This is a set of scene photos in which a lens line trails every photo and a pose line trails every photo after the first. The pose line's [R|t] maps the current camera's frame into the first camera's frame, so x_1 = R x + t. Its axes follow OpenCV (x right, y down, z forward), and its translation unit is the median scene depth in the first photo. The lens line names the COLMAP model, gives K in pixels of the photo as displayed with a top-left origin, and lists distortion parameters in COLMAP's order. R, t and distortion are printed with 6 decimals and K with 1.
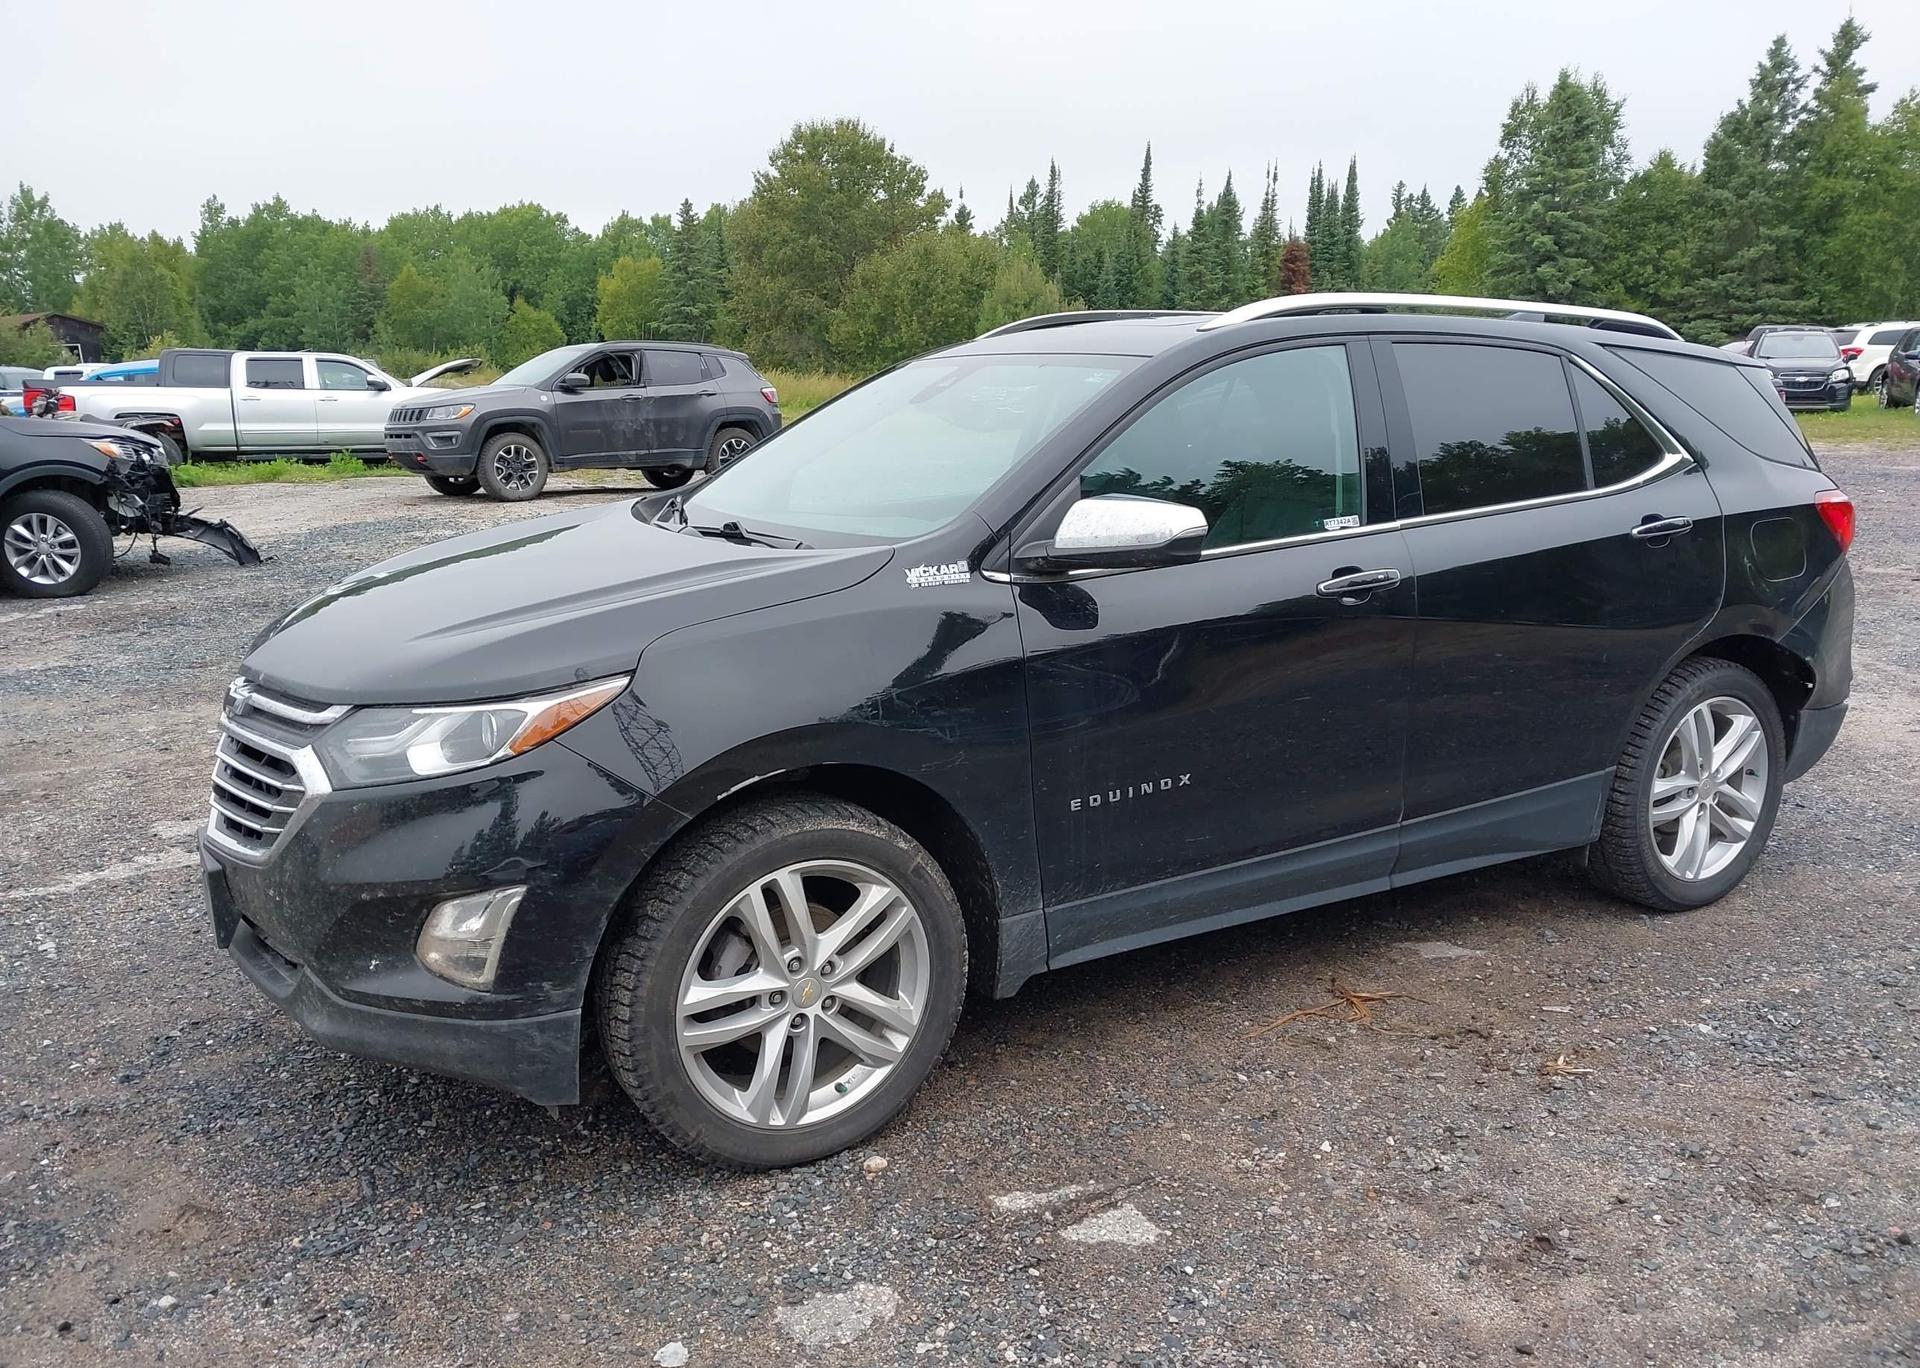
lens RADIAL K [[1509.0, 0, 957.9], [0, 1509.0, 672.6], [0, 0, 1]] dist [0.026200, -0.025326]
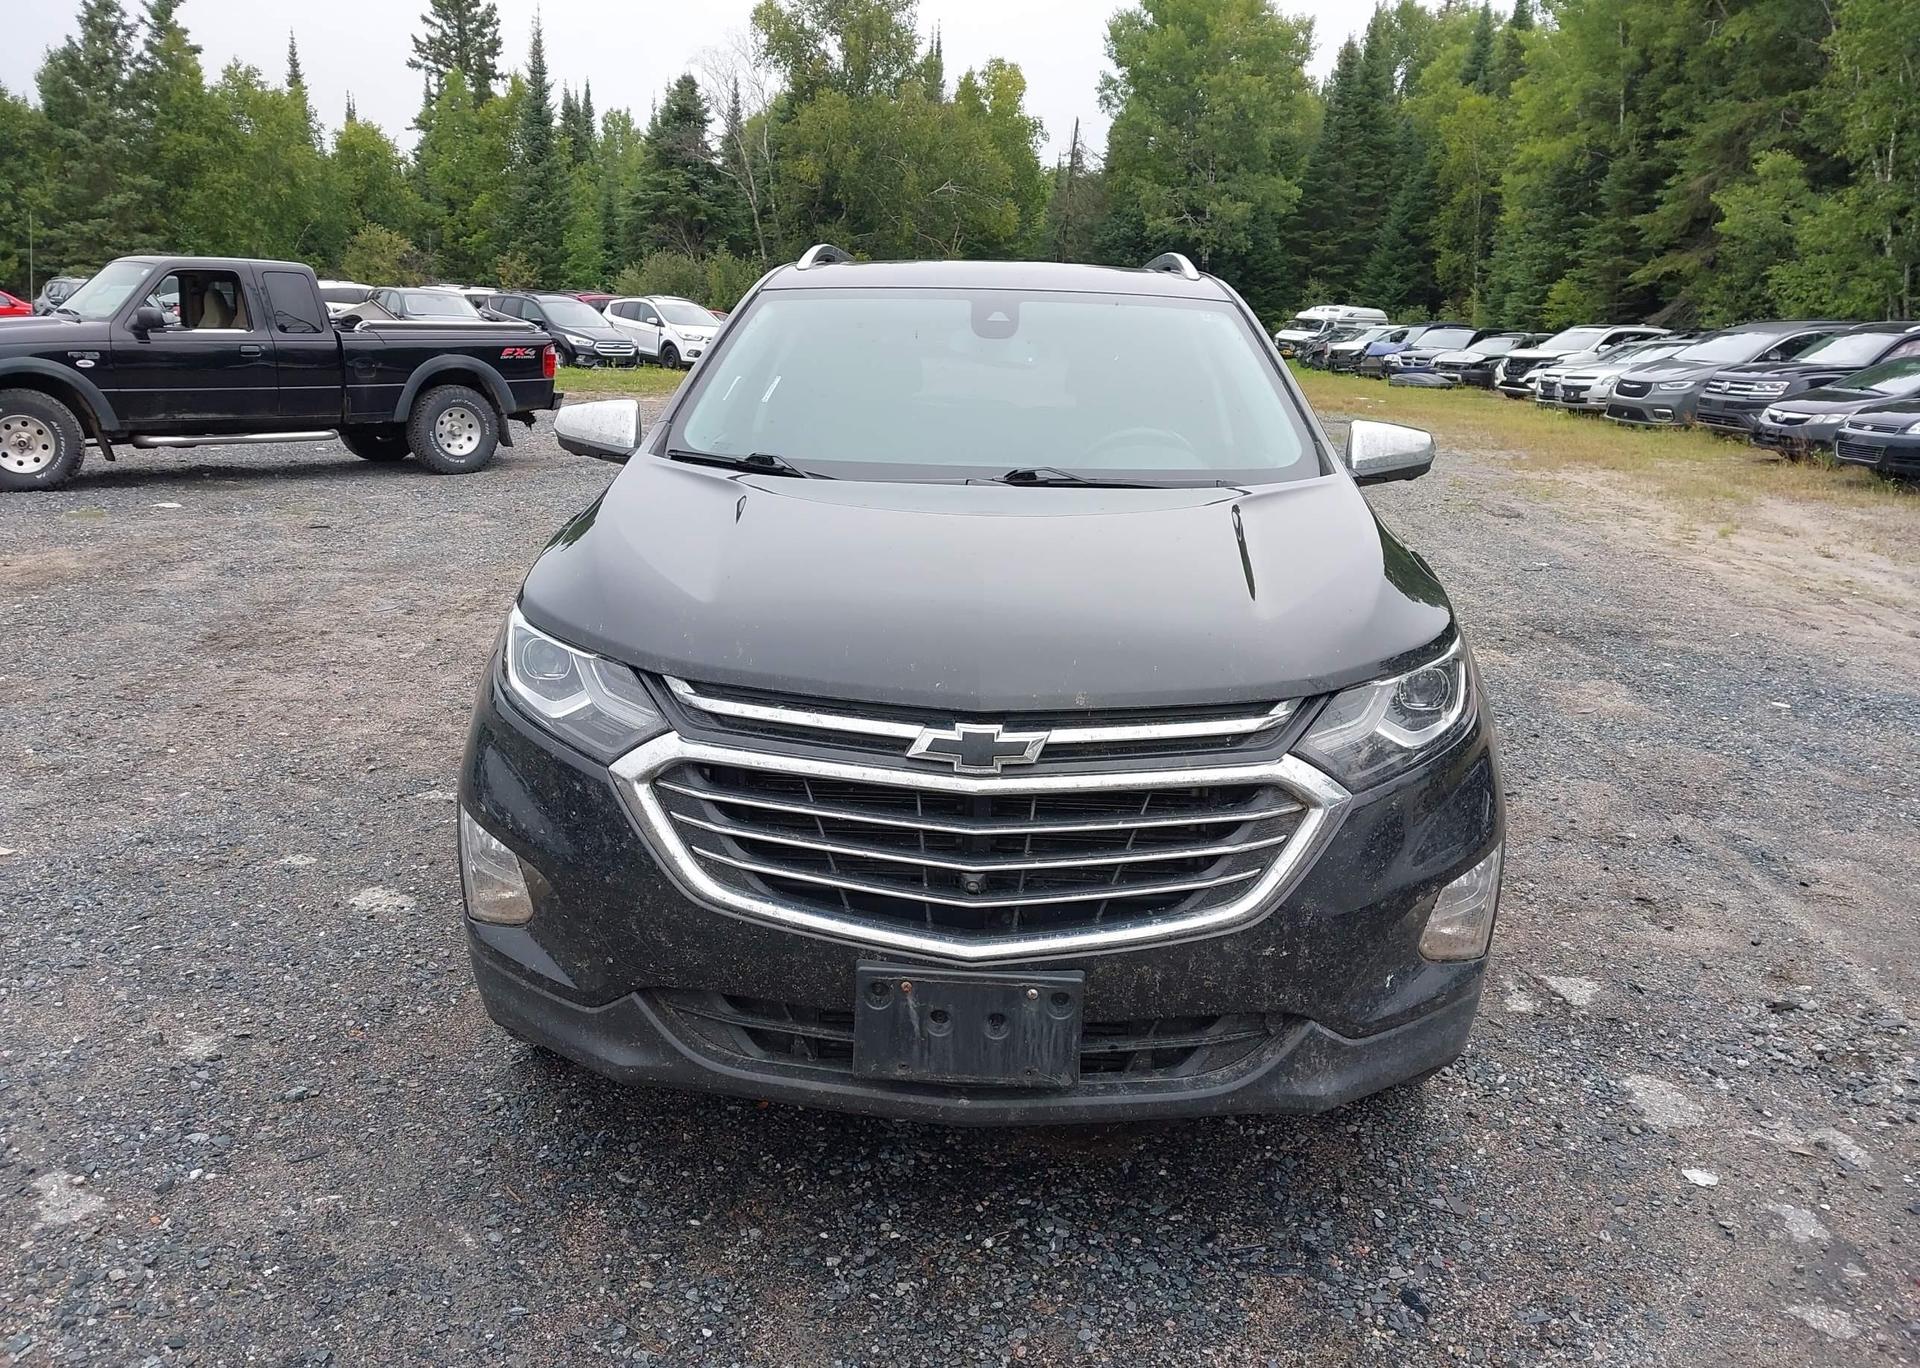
lens RADIAL K [[1509.0, 0, 937.1], [0, 1509.0, 668.9], [0, 0, 1]] dist [0.026200, -0.025326]
pose [[0.535732, -0.158985, 0.829286, -0.208293], [0.135018, 0.985607, 0.101730, -0.018159], [-0.833523, 0.057468, 0.549487, 0.124829]]
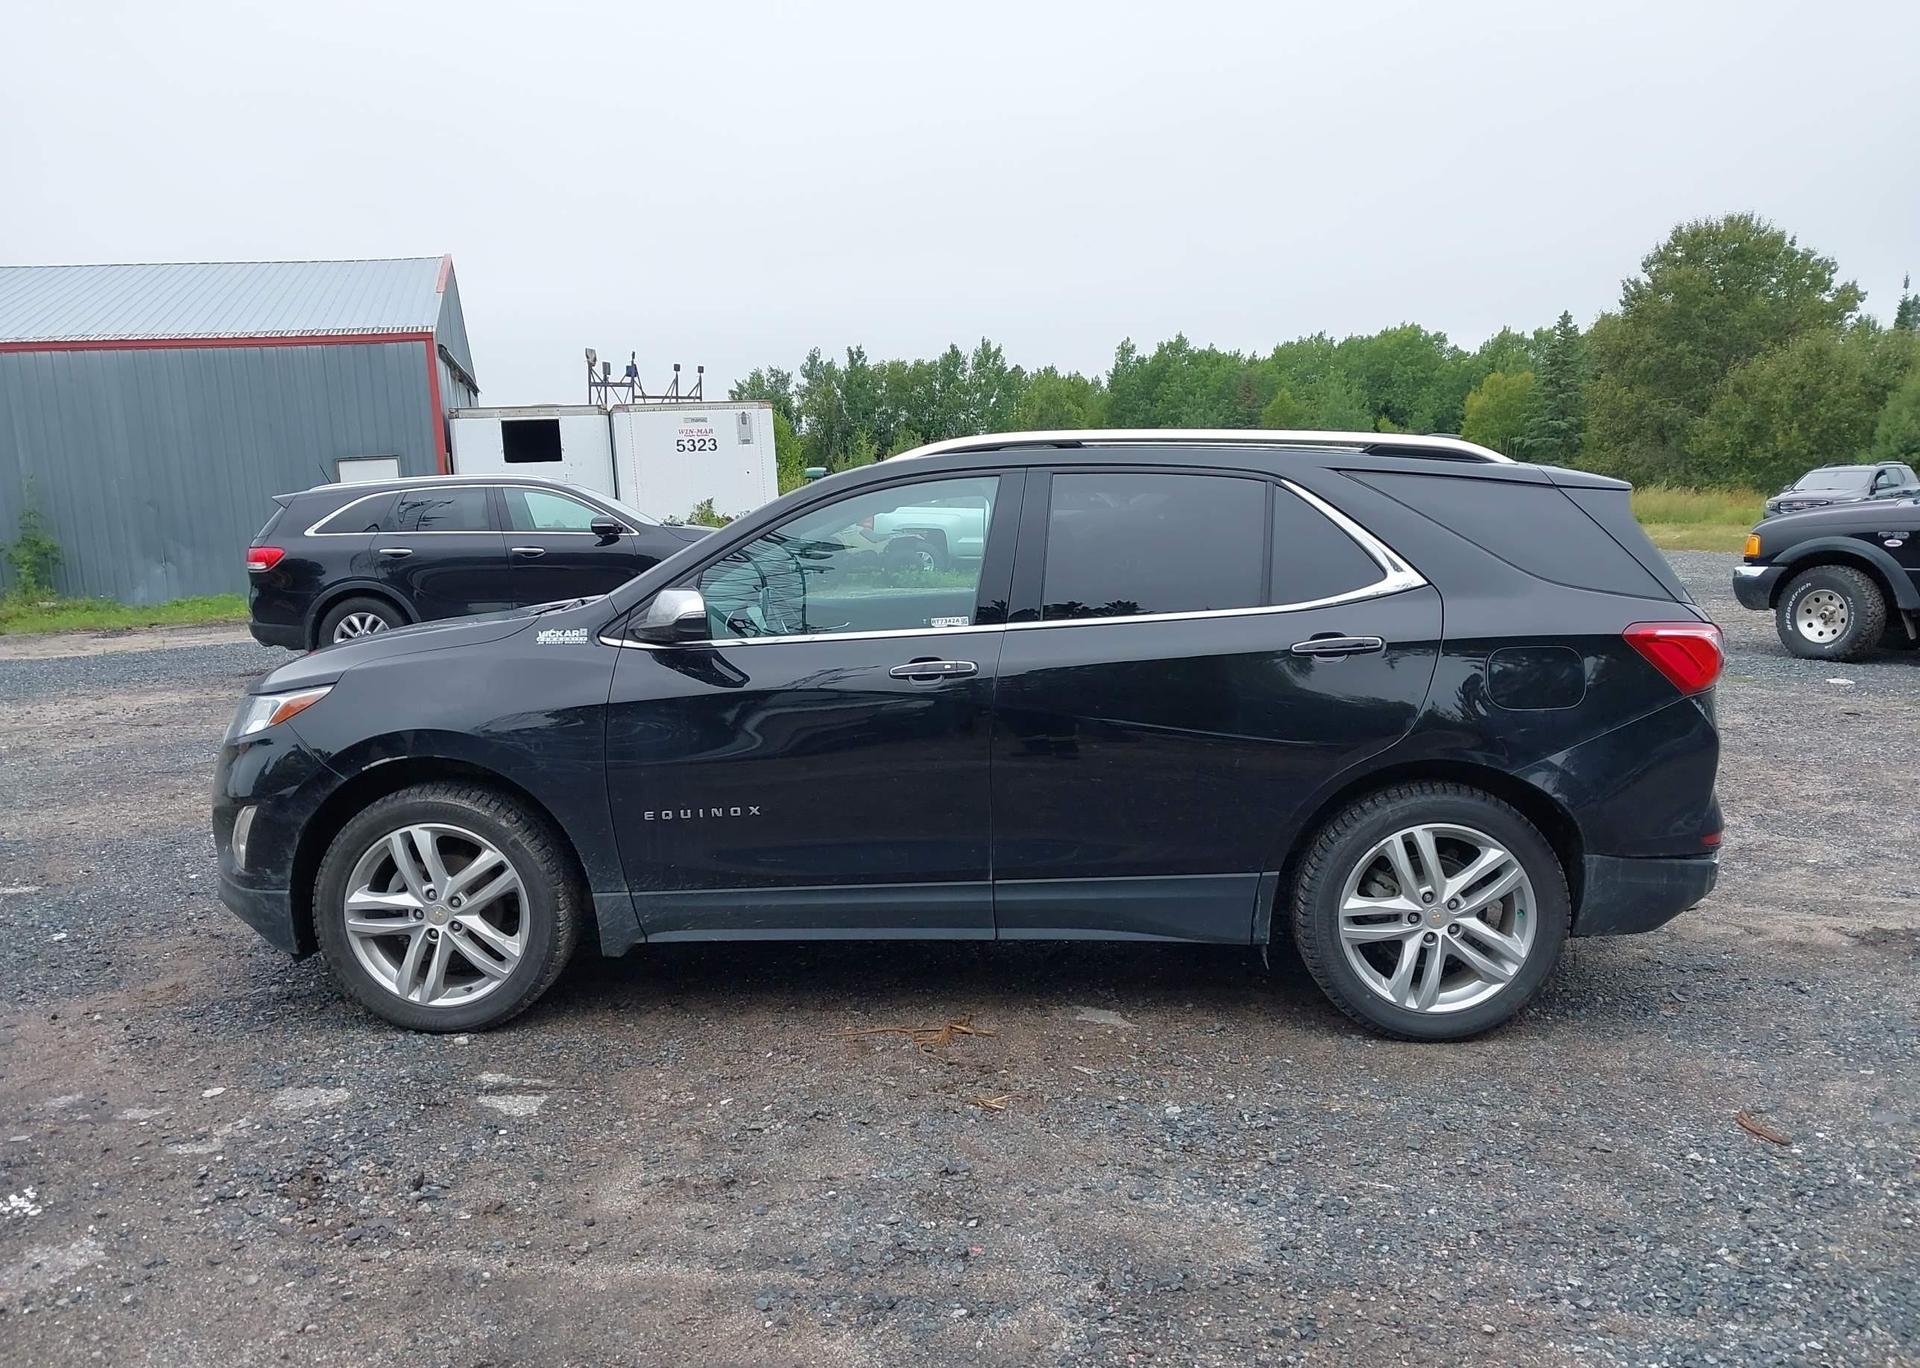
lens RADIAL K [[1509.0, 0, 953.8], [0, 1509.0, 667.1], [0, 0, 1]] dist [0.026200, -0.025326]
pose [[0.843160, 0.059437, -0.534368, 0.199122], [-0.101252, 0.993642, -0.049240, -0.000929], [0.528044, 0.095622, 0.843817, -0.000264]]
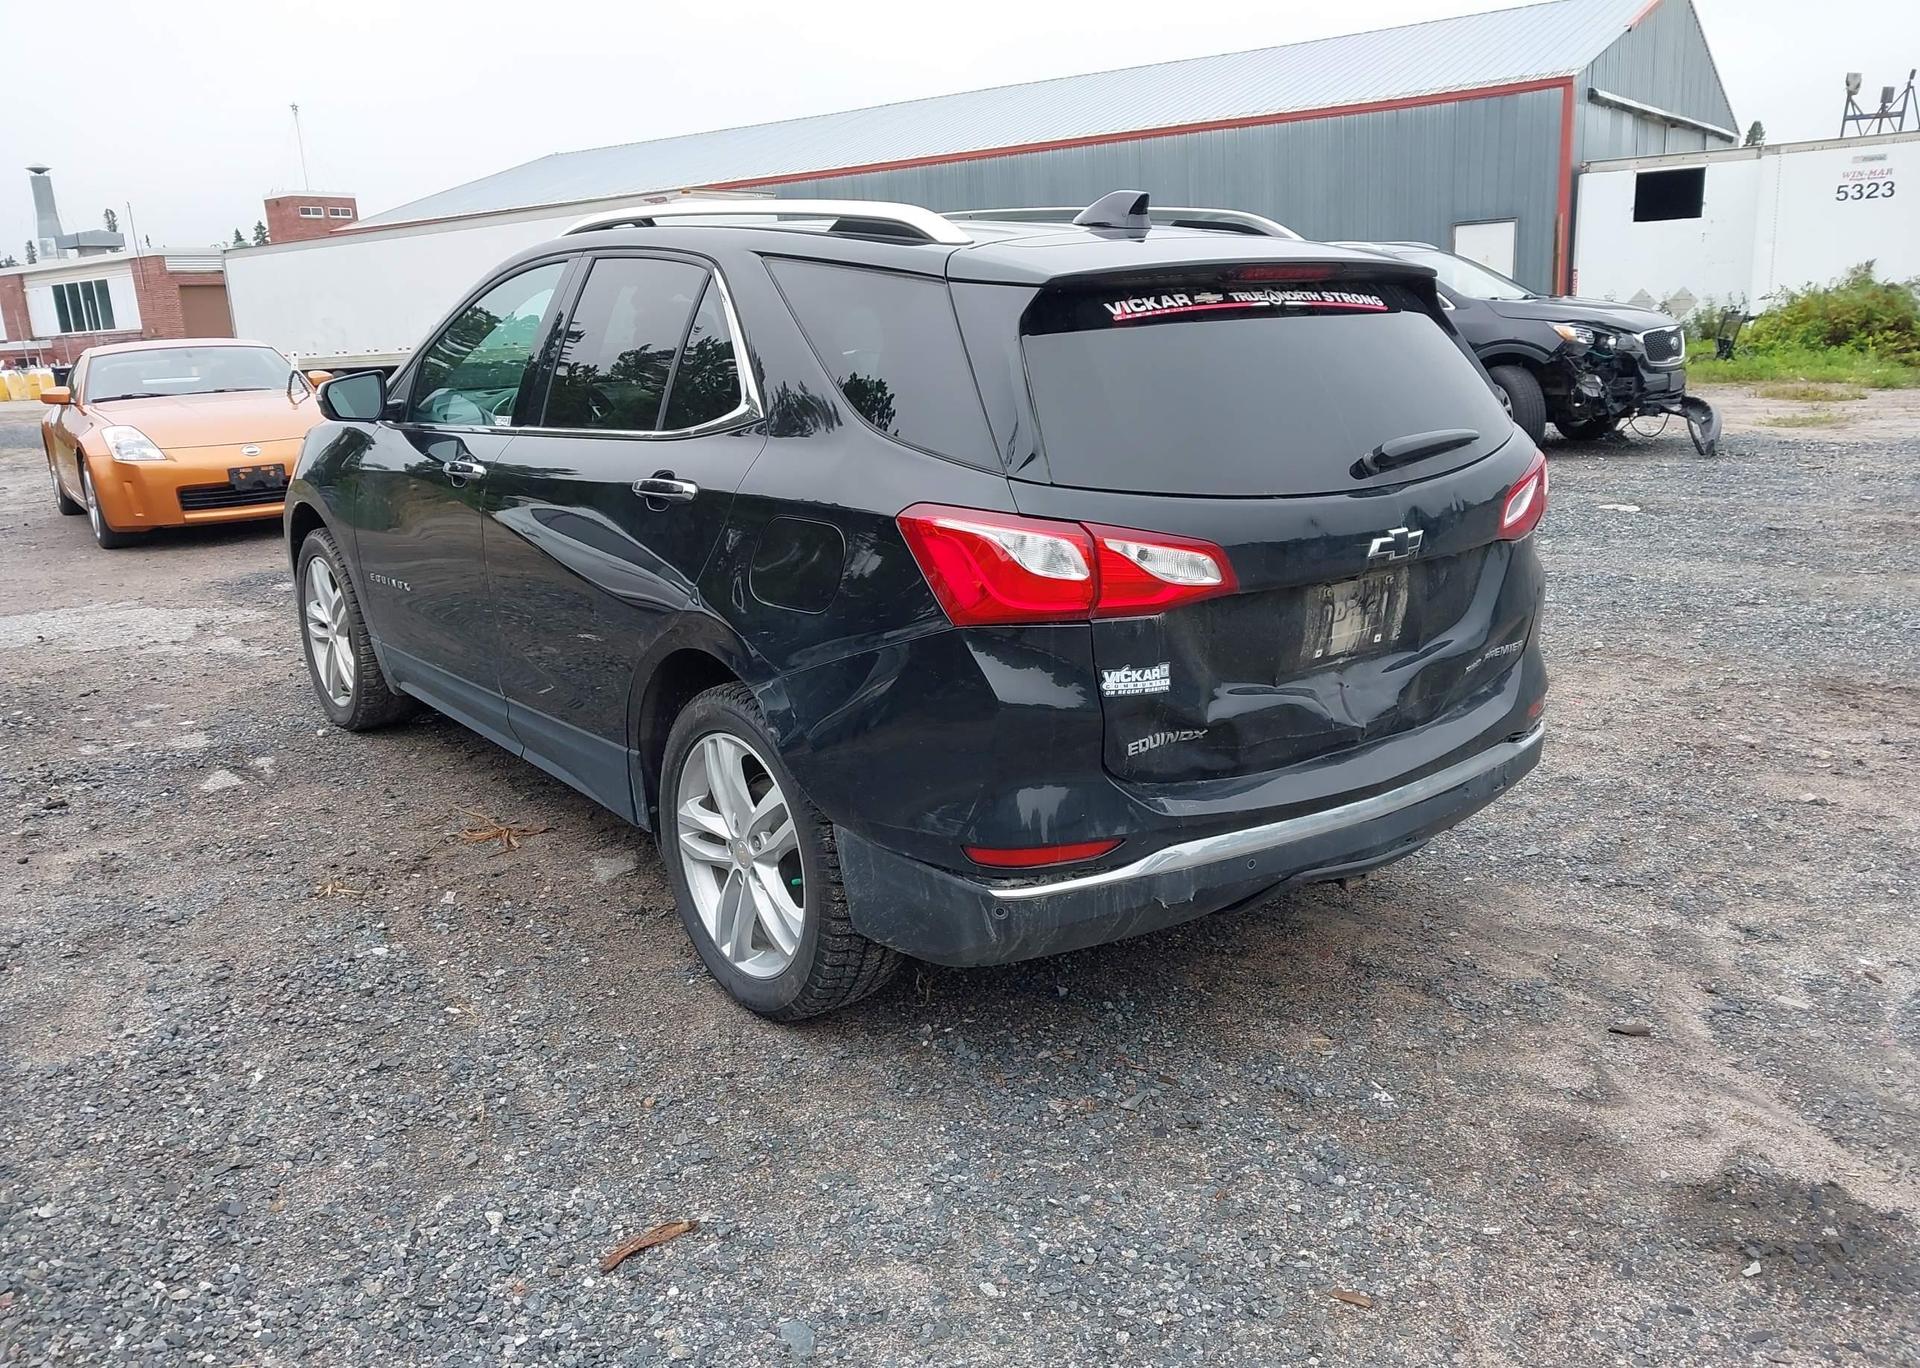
lens RADIAL K [[1509.0, 0, 948.1], [0, 1509.0, 682.7], [0, 0, 1]] dist [0.026200, -0.025326]
pose [[0.136929, 0.262621, -0.955134, 0.322844], [-0.180018, 0.954757, 0.236710, -0.054060], [0.974086, 0.139528, 0.178011, 0.256811]]
